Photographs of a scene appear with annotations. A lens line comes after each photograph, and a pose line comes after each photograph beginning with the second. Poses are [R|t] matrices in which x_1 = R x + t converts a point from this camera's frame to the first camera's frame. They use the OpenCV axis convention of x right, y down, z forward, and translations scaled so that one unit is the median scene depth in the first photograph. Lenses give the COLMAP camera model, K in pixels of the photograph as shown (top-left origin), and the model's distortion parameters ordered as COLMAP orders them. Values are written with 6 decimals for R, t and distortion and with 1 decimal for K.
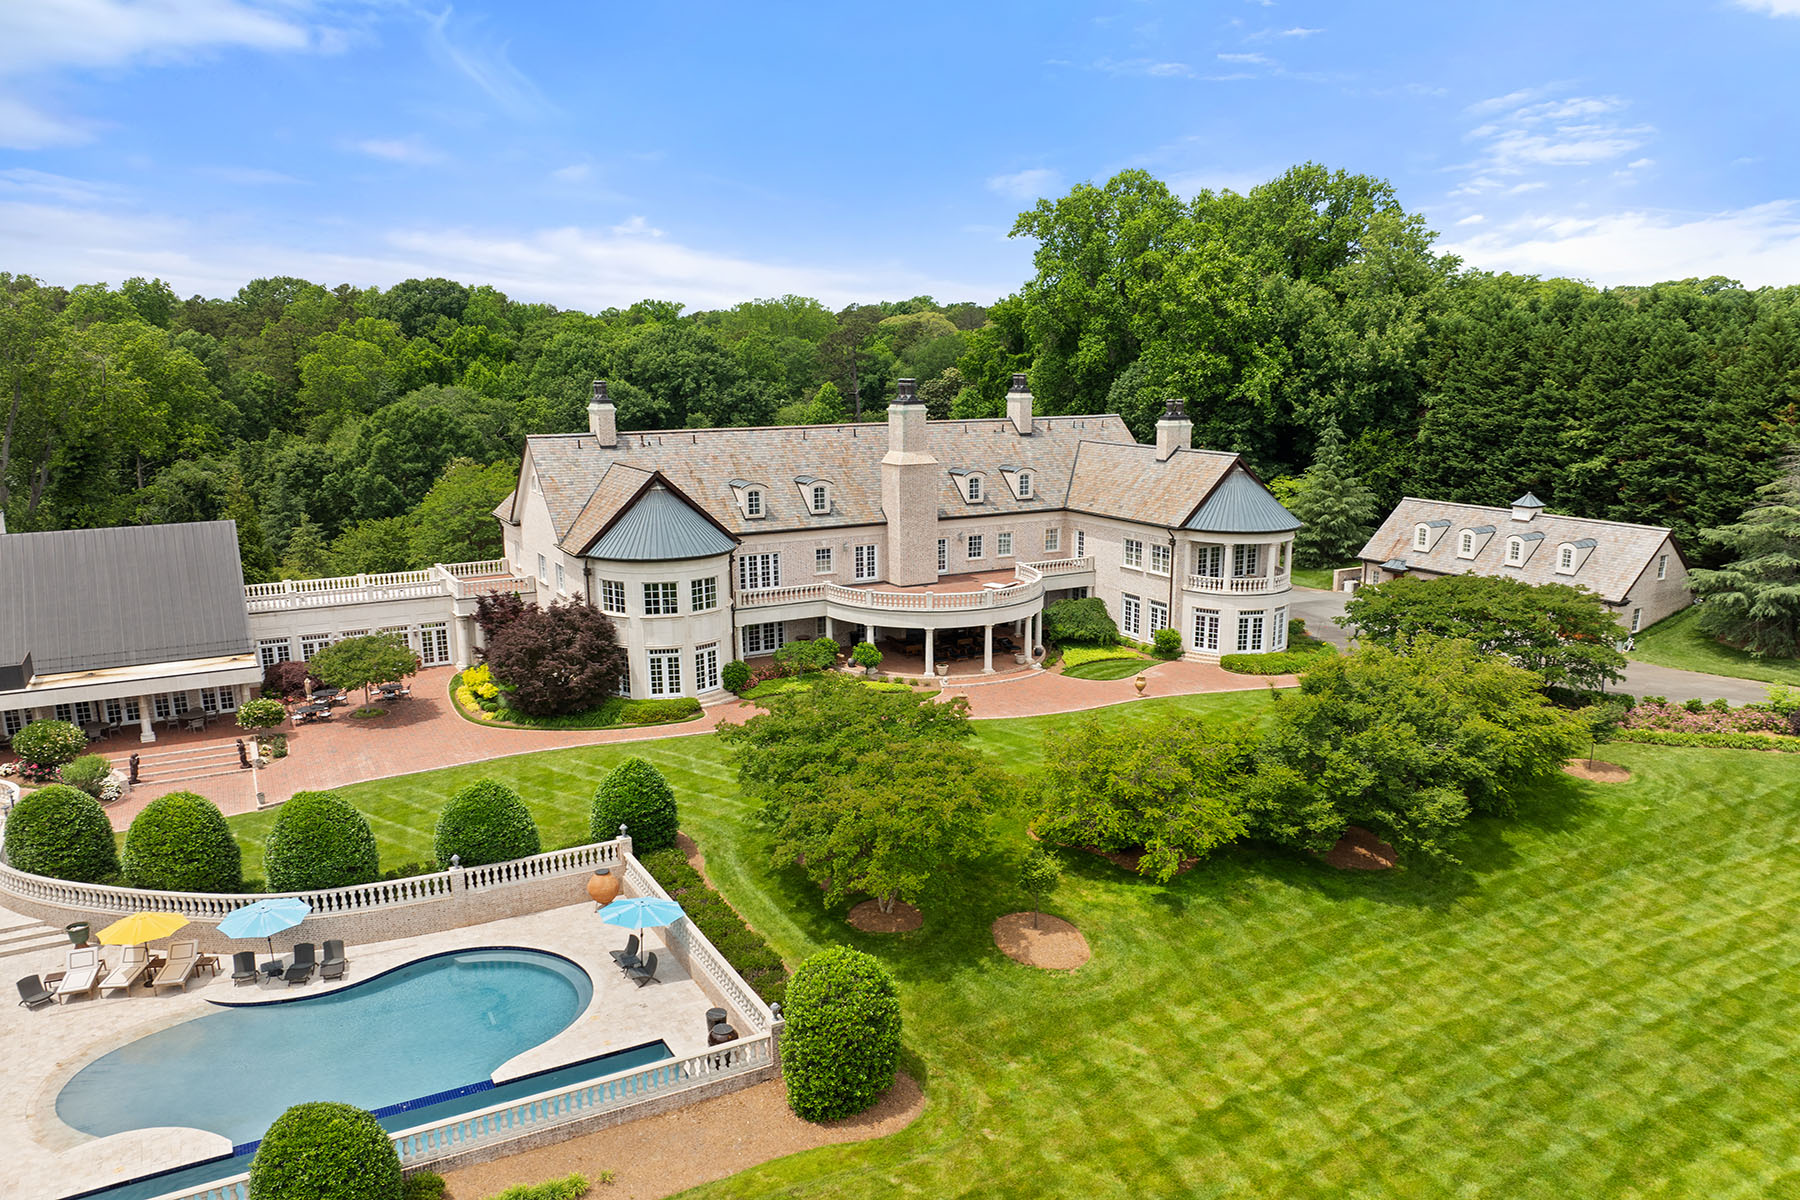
lens RADIAL K [[1297.6, 0, 905.8], [0, 1297.6, 600.5], [0, 0, 1]] dist [-0.009258, -0.009484]
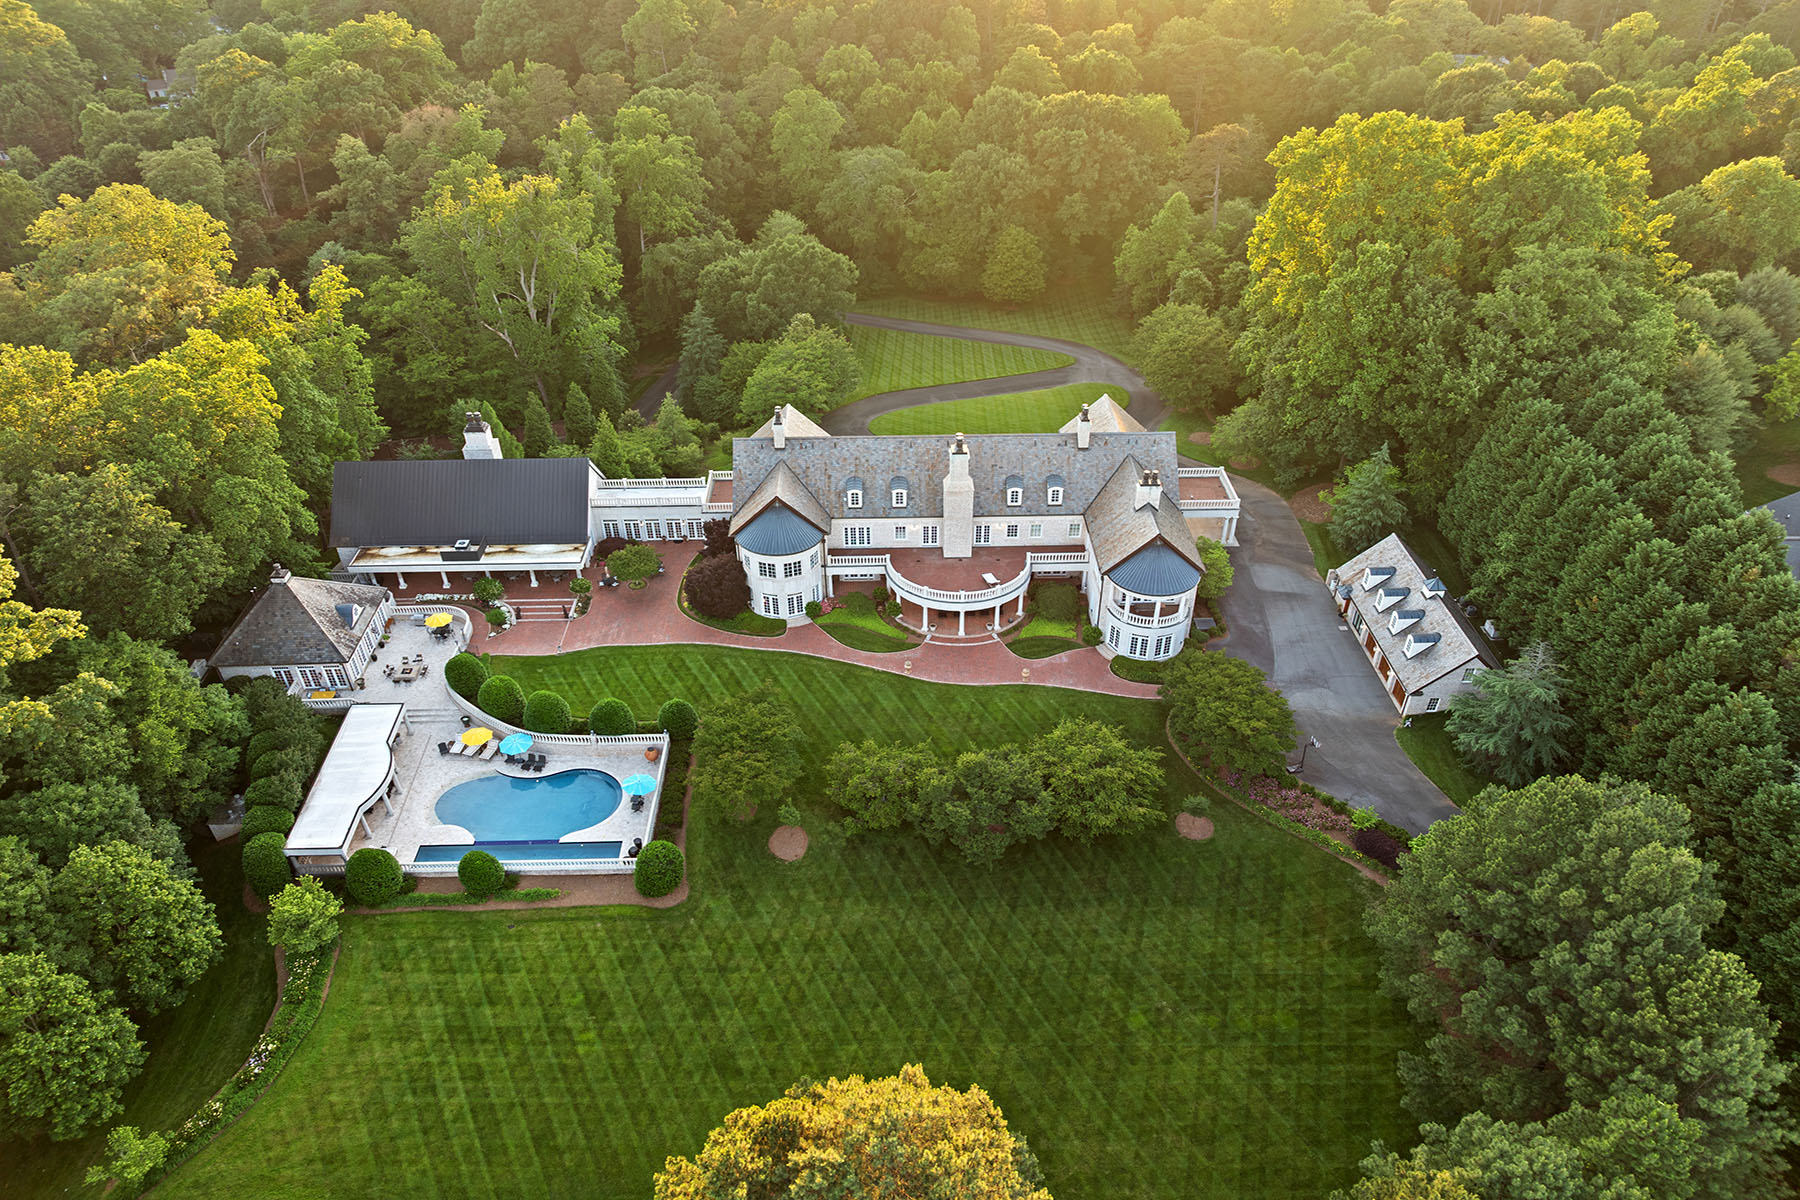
lens RADIAL K [[1297.6, 0, 895.7], [0, 1297.6, 611.9], [0, 0, 1]] dist [-0.009258, -0.009484]
pose [[0.891212, 0.258452, -0.372751, 0.588588], [-0.107988, 0.919054, 0.379049, -0.581047], [0.440544, -0.297561, 0.846982, -0.425903]]
